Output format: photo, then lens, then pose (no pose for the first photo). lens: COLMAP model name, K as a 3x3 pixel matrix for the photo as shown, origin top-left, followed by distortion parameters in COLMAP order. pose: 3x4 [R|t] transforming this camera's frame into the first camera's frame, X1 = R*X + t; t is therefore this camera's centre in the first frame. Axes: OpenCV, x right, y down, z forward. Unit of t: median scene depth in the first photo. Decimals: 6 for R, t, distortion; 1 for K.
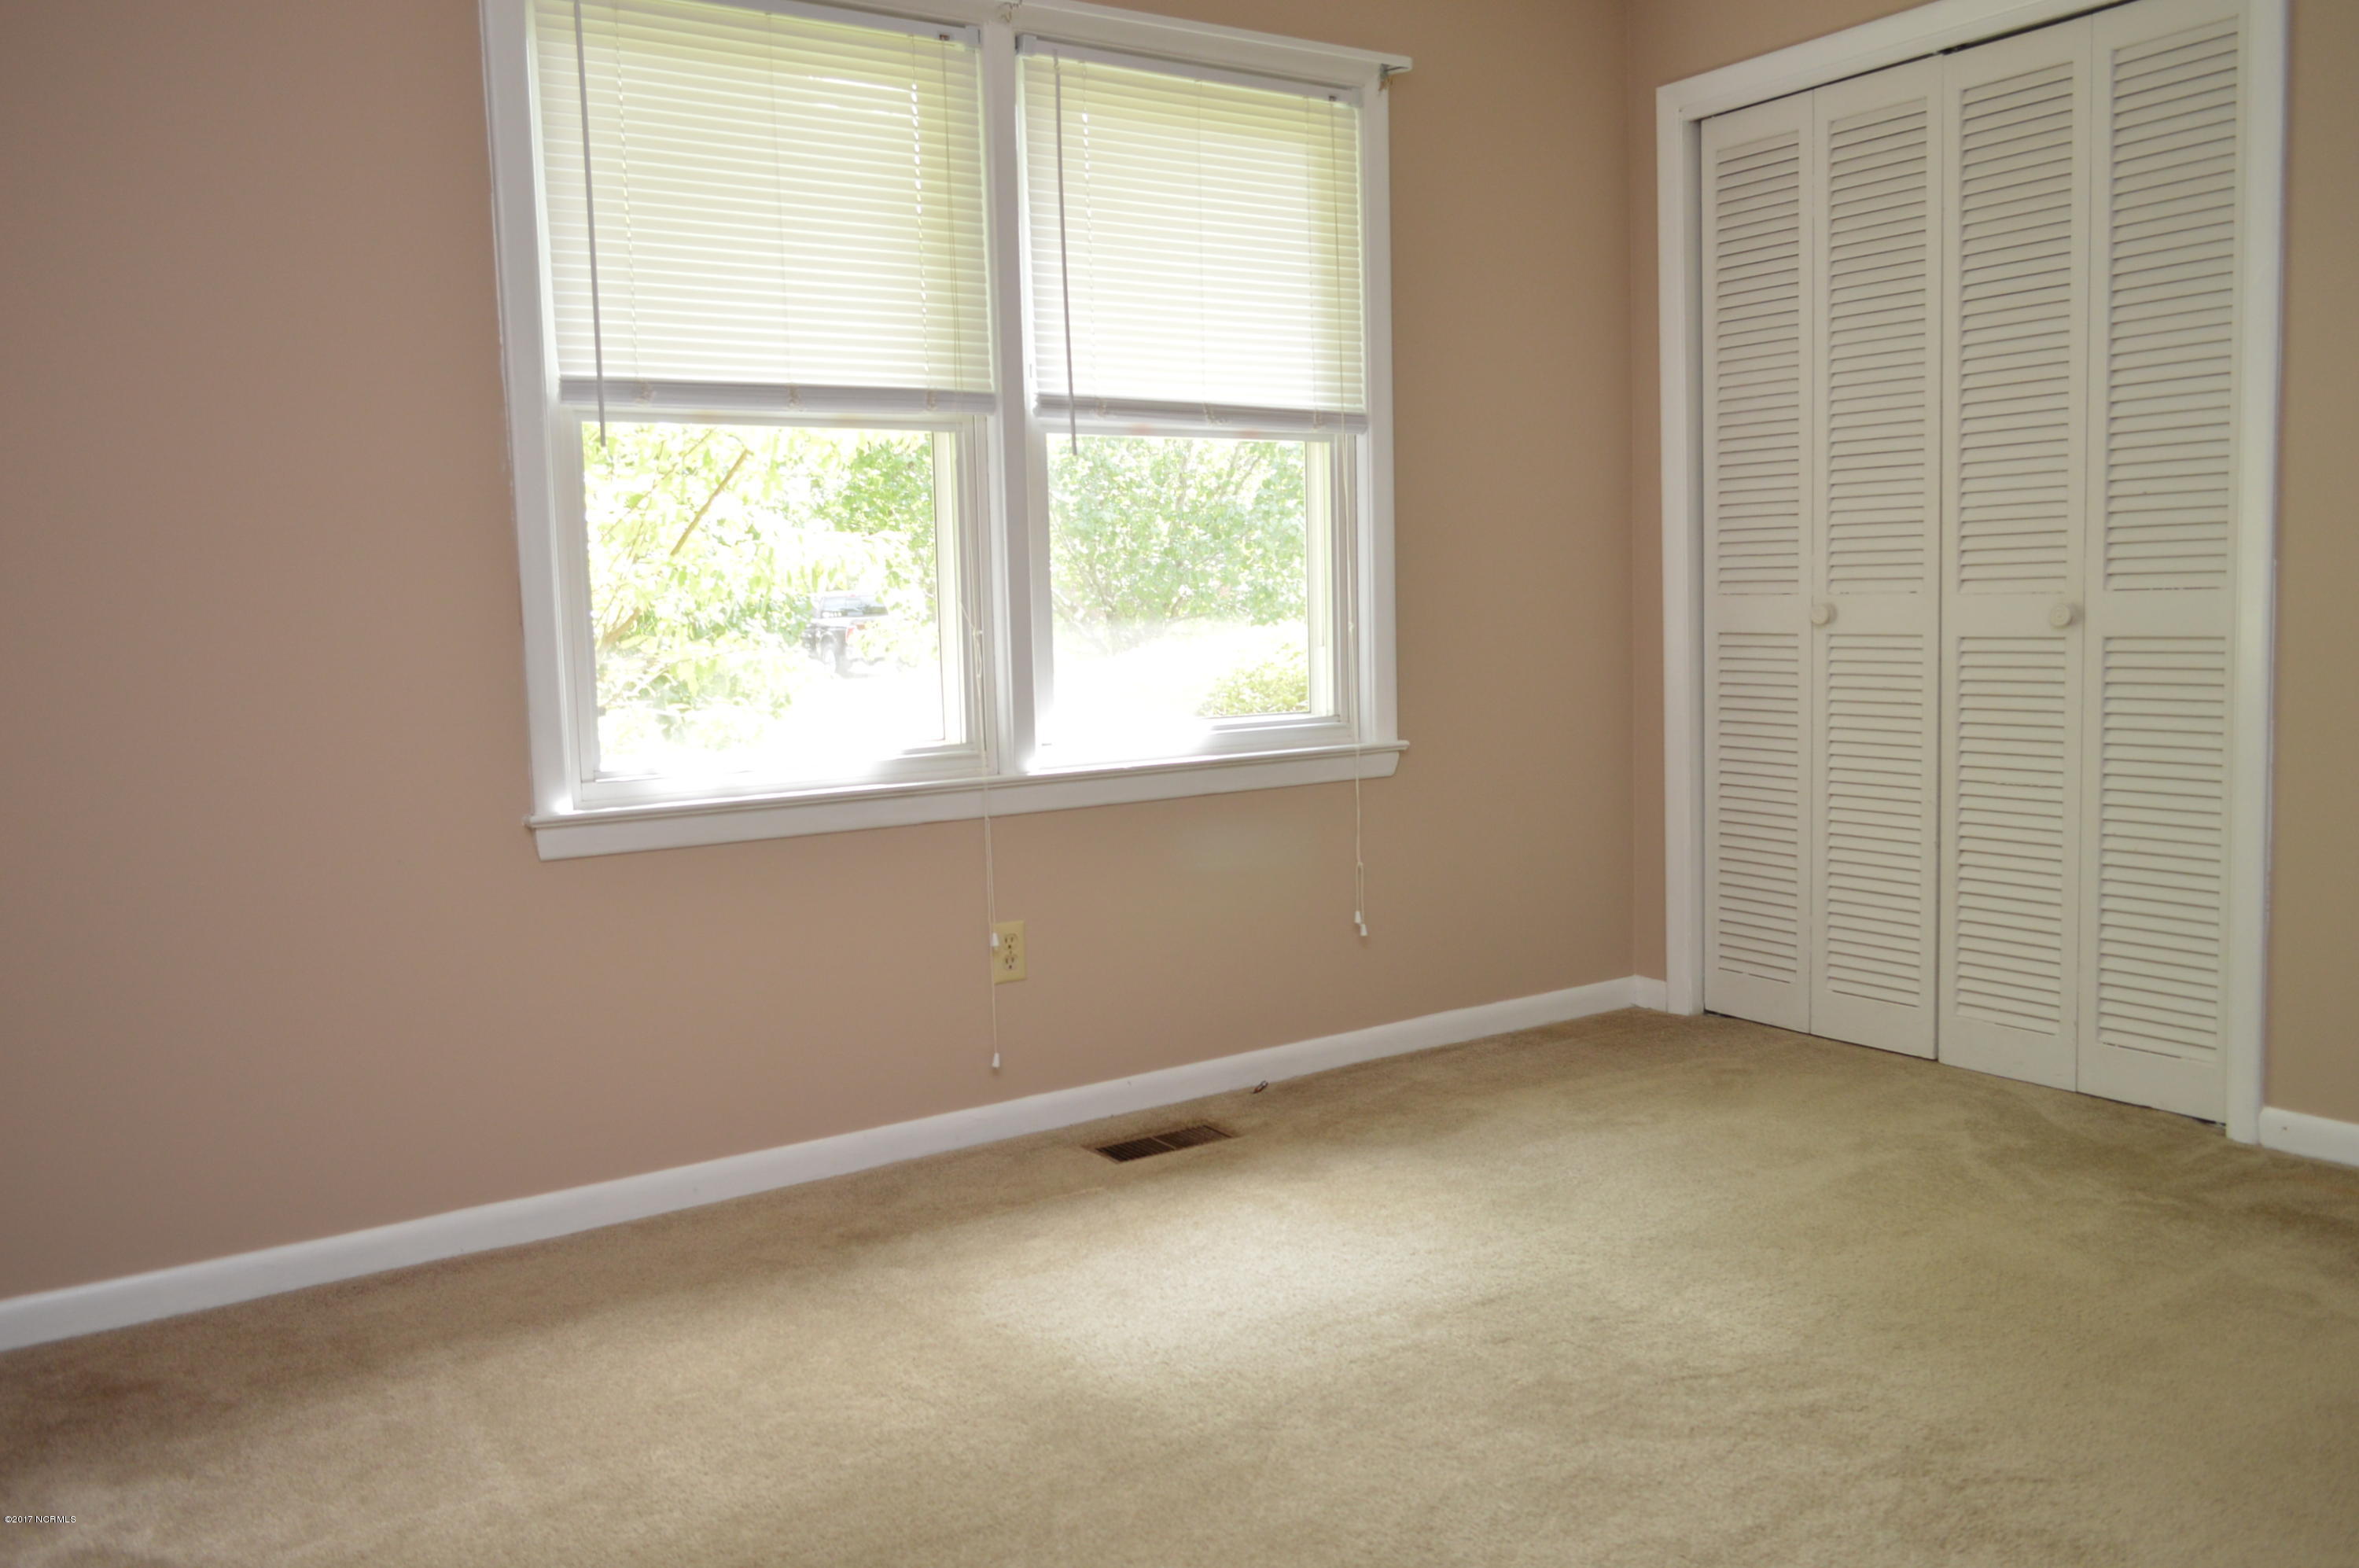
lens RADIAL K [[1872.7, 0, 1198.4], [0, 1872.7, 778.9], [0, 0, 1]] dist [-0.022963, 0.007920]
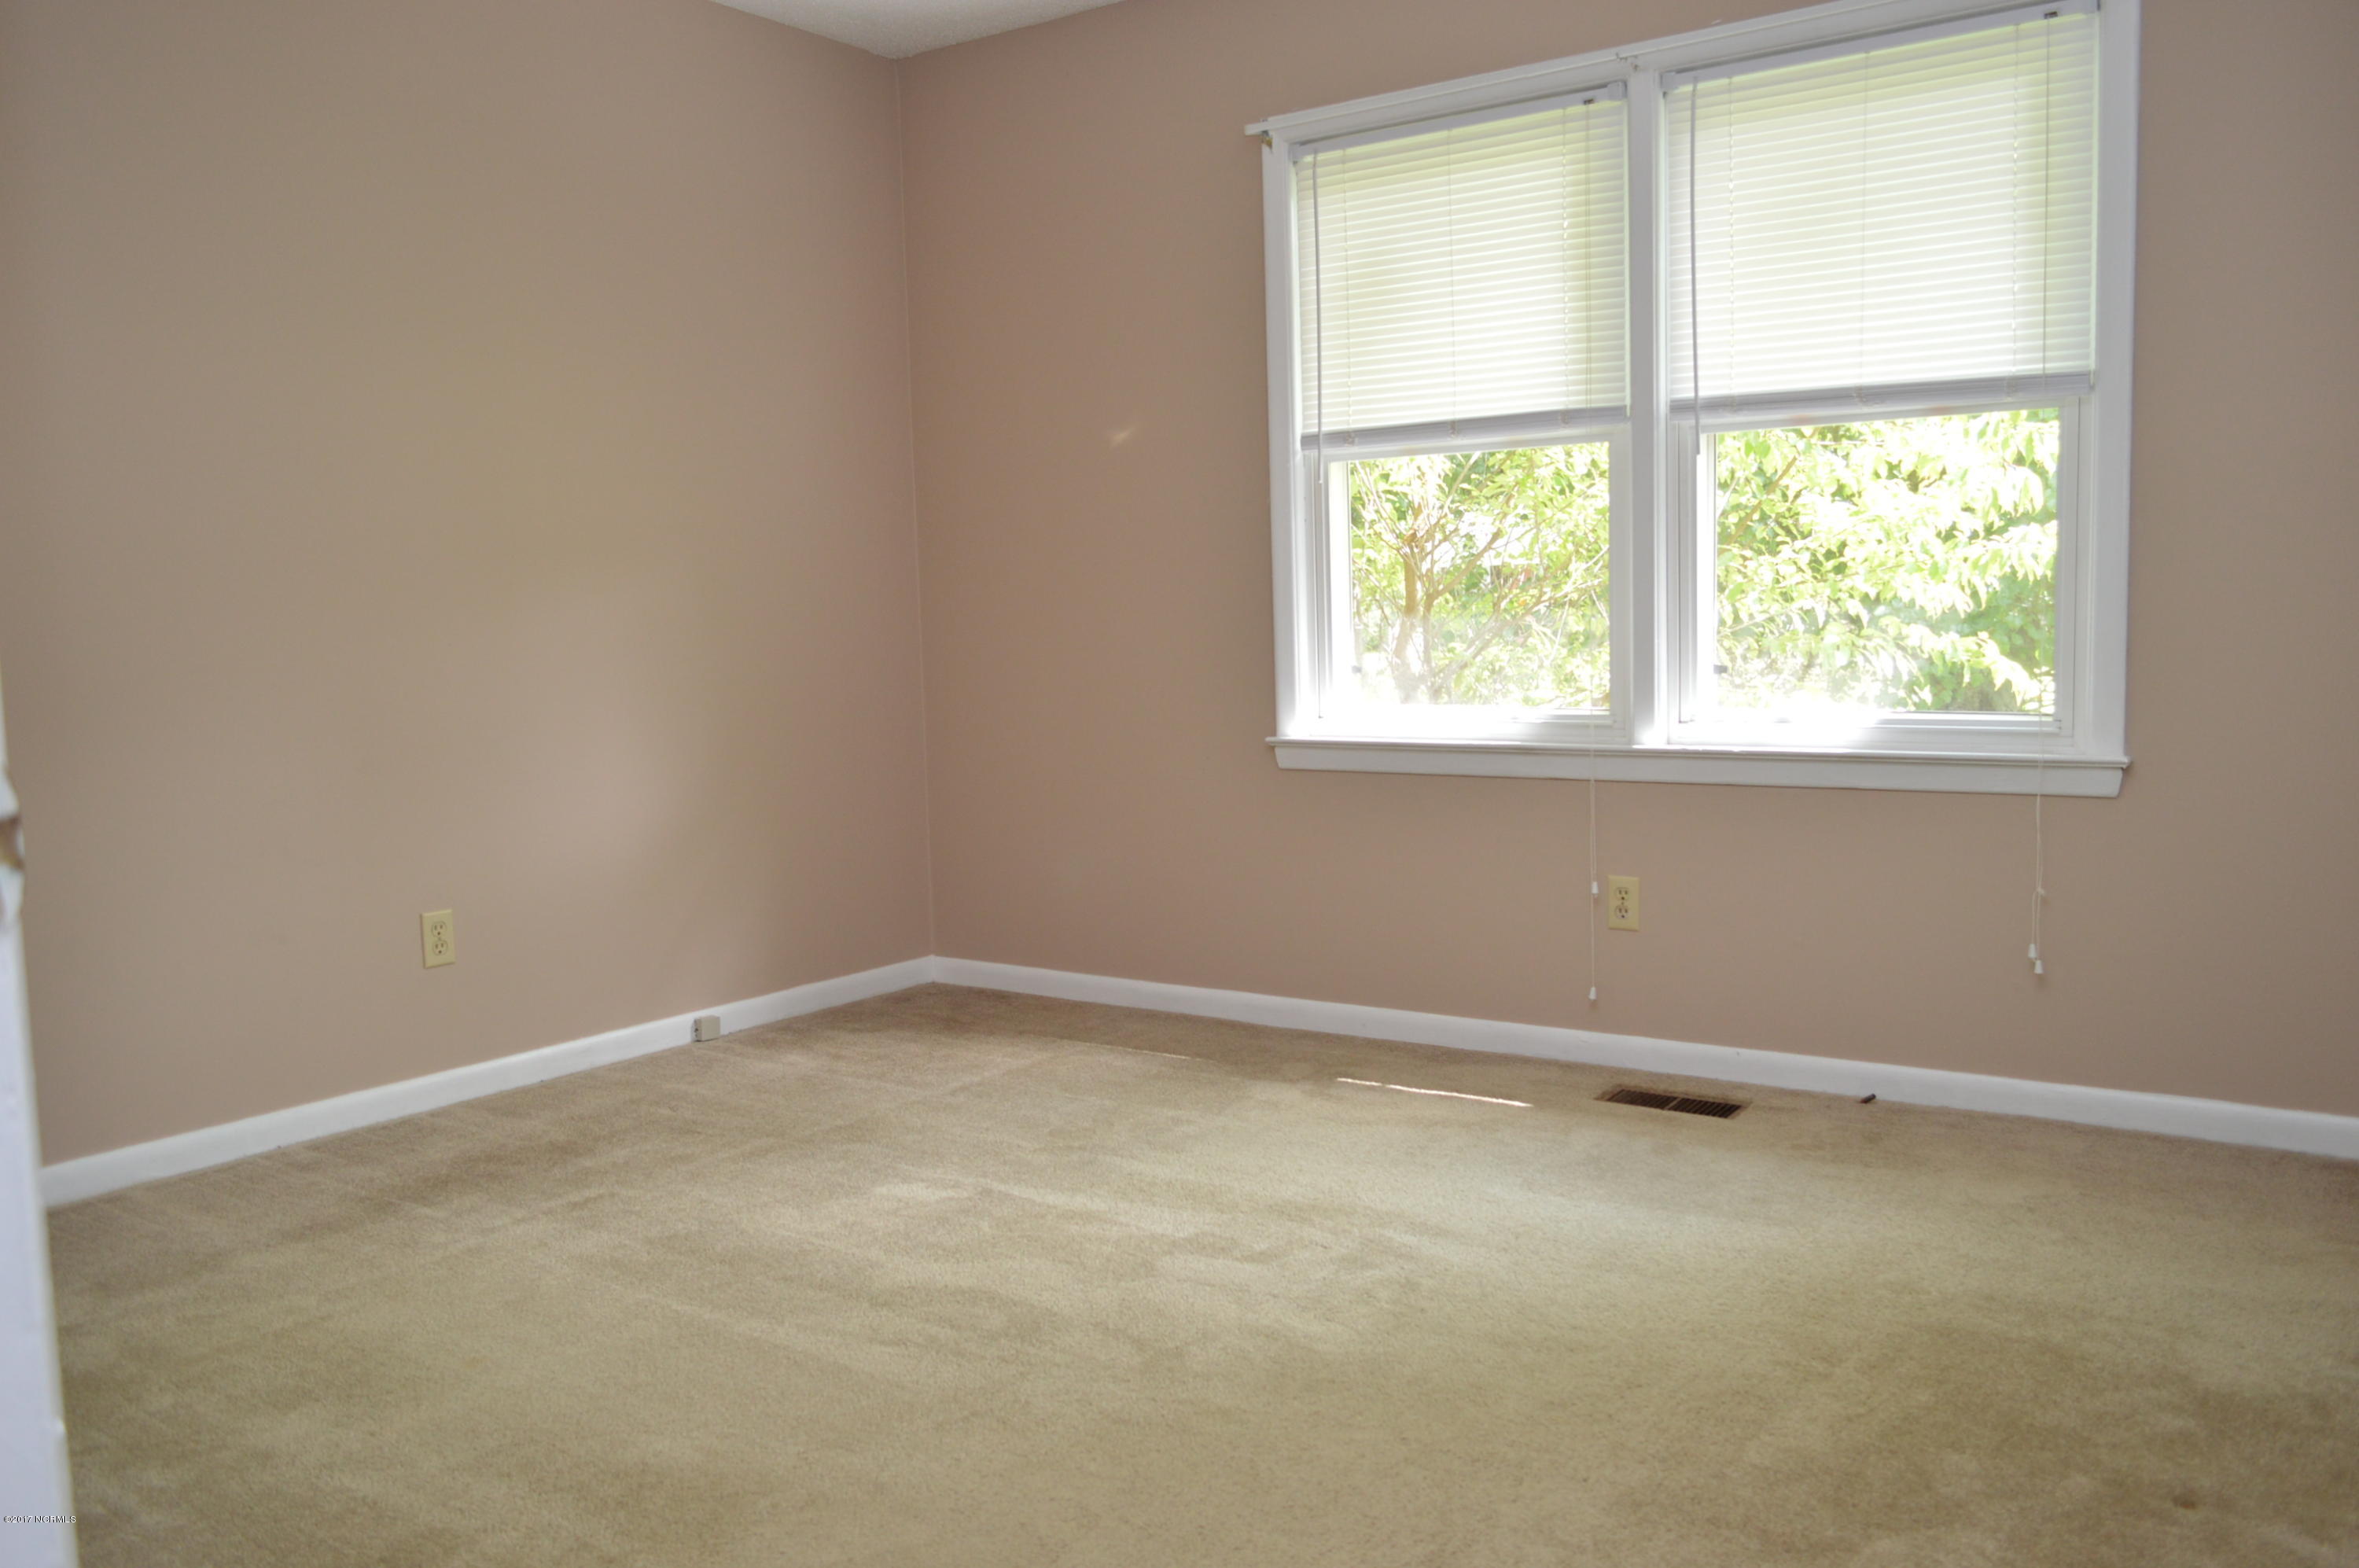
lens RADIAL K [[1872.7, 0, 1196.2], [0, 1872.7, 801.1], [0, 0, 1]] dist [-0.022963, 0.007920]
pose [[0.348141, 0.106921, -0.931325, 0.860997], [-0.083332, 0.993071, 0.082859, -0.040650], [0.933731, 0.048762, 0.354639, 0.366184]]
